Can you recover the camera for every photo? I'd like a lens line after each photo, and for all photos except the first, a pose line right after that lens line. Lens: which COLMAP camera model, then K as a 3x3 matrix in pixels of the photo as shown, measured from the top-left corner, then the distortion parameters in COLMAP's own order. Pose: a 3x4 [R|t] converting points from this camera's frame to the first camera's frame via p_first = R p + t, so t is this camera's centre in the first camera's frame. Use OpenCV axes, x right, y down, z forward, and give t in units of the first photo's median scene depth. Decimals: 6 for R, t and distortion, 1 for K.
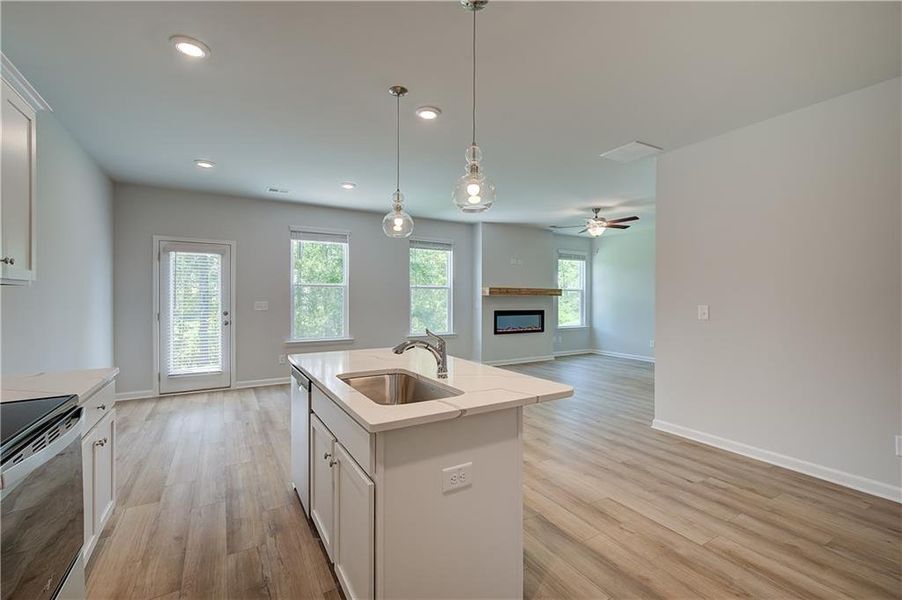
lens RADIAL K [[393.6, 0, 457.1], [0, 393.6, 300.0], [0, 0, 1]] dist [0.005433, -0.000445]
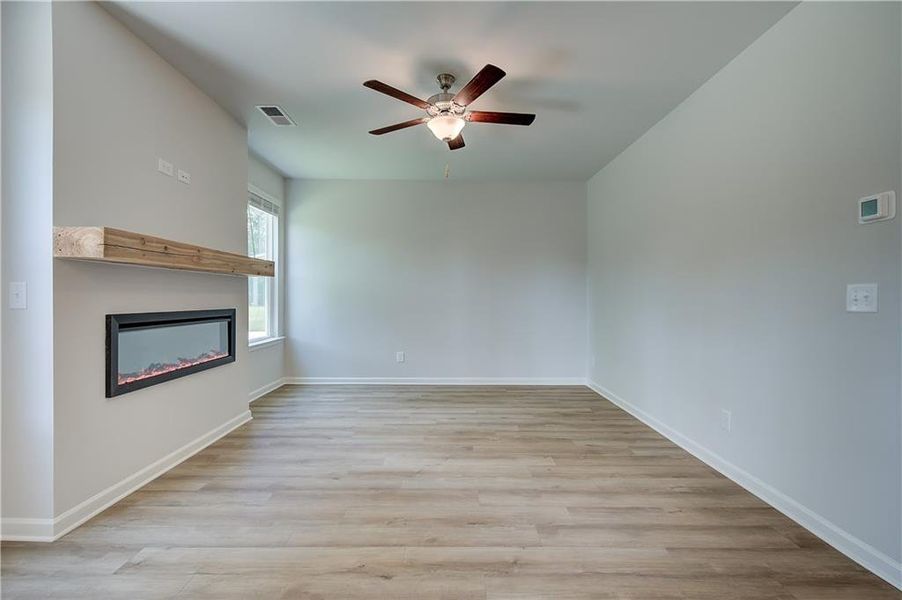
lens RADIAL K [[393.6, 0, 452.7], [0, 393.6, 300.5], [0, 0, 1]] dist [0.005433, -0.000445]
pose [[0.508491, -0.007198, 0.861037, -0.034526], [0.000262, 0.999966, 0.008205, 0.019043], [-0.861067, -0.003947, 0.508476, 0.869884]]
